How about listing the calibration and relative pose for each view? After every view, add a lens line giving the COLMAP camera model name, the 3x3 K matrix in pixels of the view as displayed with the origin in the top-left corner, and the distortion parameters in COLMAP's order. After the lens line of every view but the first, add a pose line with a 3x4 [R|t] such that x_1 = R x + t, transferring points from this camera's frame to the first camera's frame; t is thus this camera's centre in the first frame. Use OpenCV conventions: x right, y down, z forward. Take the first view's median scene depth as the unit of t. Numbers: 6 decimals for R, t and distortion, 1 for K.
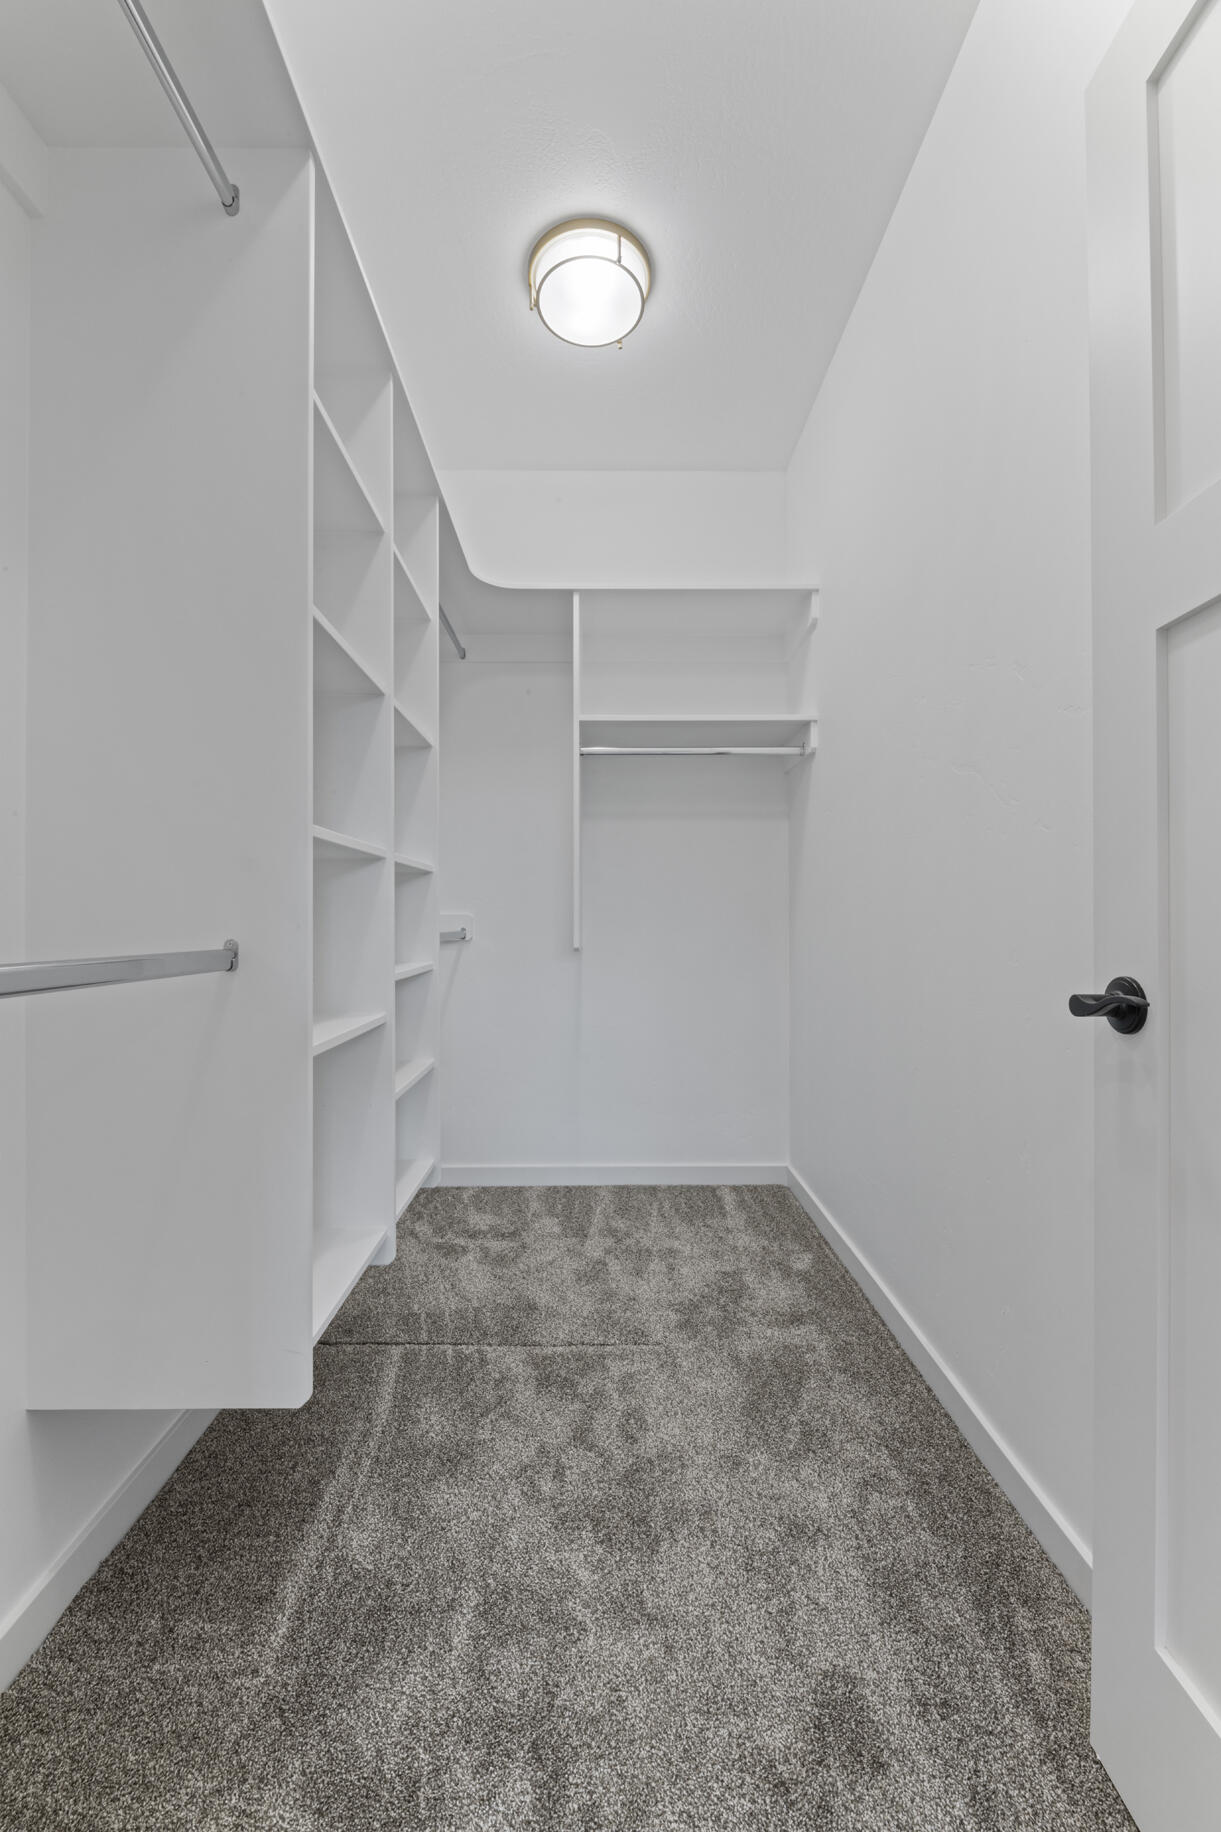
lens RADIAL K [[735.3, 0, 611.8], [0, 735.3, 921.9], [0, 0, 1]] dist [-0.001790, -0.003072]
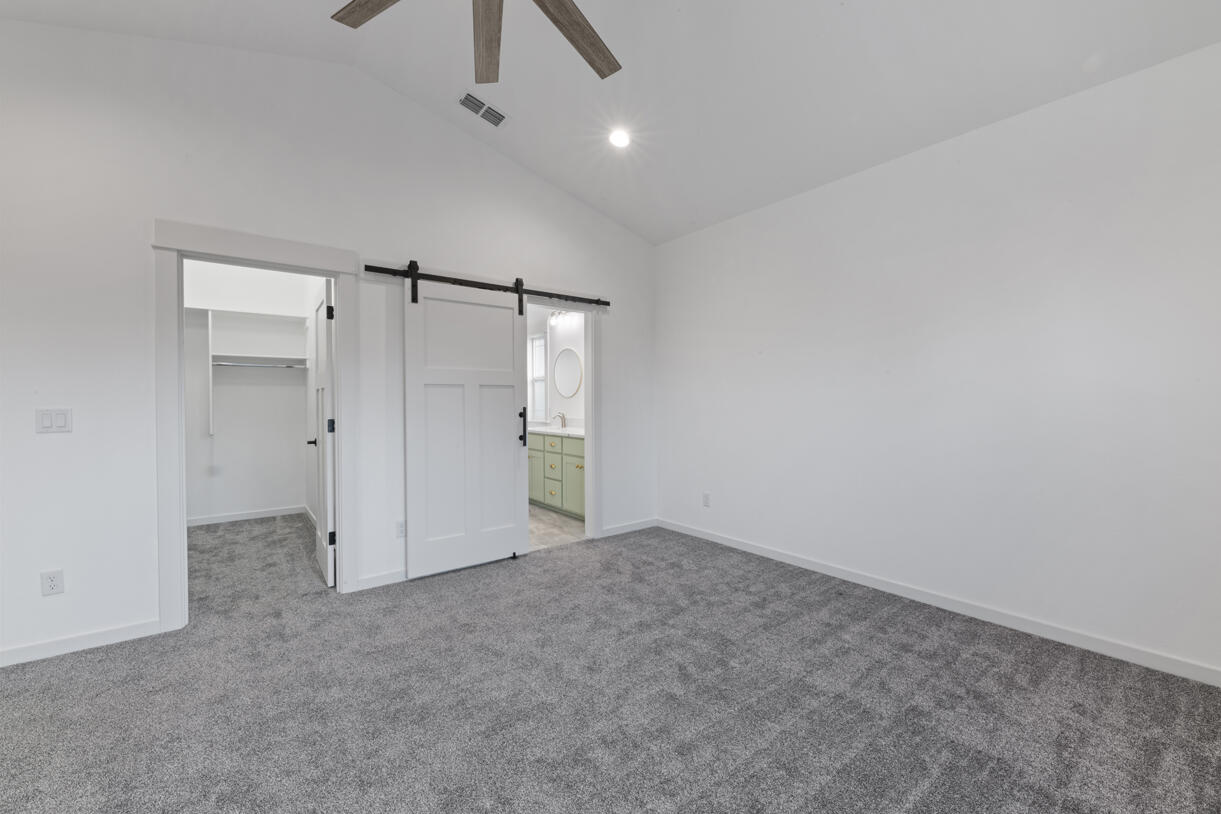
lens RADIAL K [[490.1, 0, 609.4], [0, 490.1, 408.5], [0, 0, 1]] dist [-0.001790, -0.003072]
pose [[0.801763, -0.007342, 0.597596, 0.057927], [0.002301, 0.999955, 0.009198, -0.079254], [-0.597637, -0.005999, 0.801744, -1.438221]]
